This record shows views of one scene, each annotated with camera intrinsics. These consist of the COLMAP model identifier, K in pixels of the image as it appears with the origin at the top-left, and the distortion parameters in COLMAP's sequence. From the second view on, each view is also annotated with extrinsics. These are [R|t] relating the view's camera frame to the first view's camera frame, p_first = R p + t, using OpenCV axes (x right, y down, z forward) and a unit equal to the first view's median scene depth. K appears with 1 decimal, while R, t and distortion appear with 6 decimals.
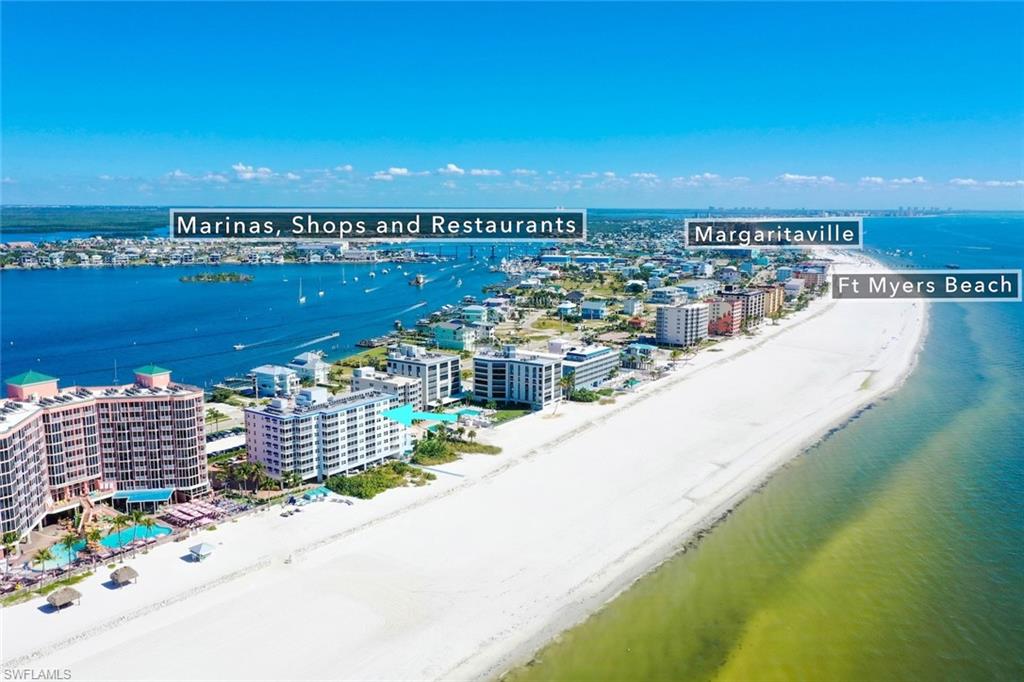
lens RADIAL K [[831.2, 0, 495.7], [0, 831.2, 341.9], [0, 0, 1]] dist [-0.004660, 0.001103]
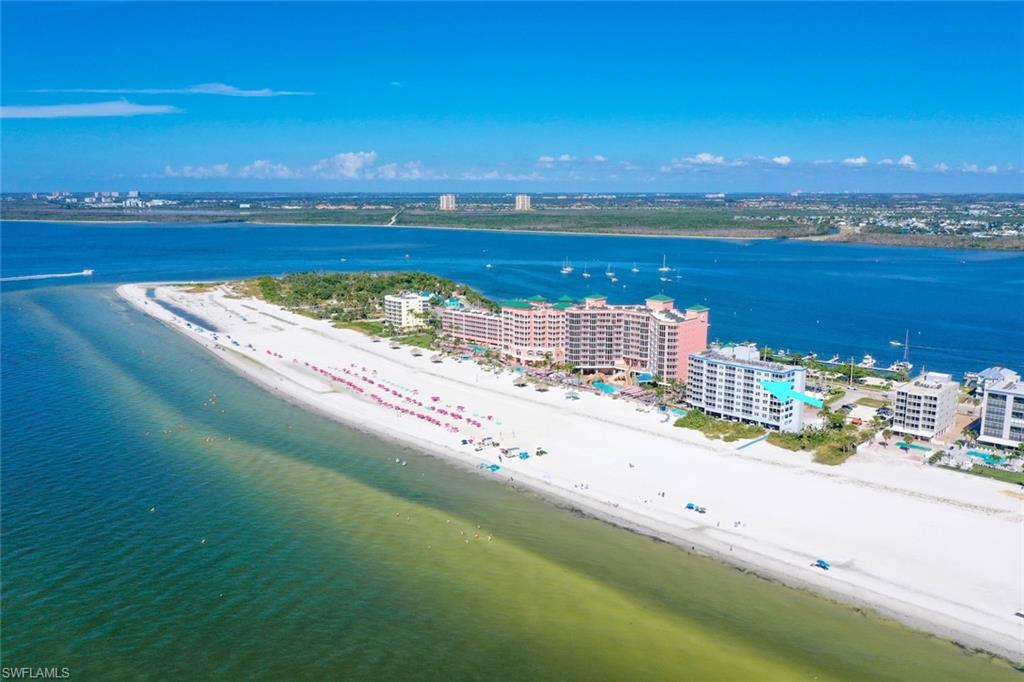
lens RADIAL K [[831.2, 0, 495.7], [0, 831.2, 341.9], [0, 0, 1]] dist [-0.004660, 0.001103]
pose [[-0.183049, 0.172996, -0.967763, 1.067499], [-0.149199, 0.968105, 0.201277, -0.147980], [0.971716, 0.181233, -0.151400, 0.855975]]
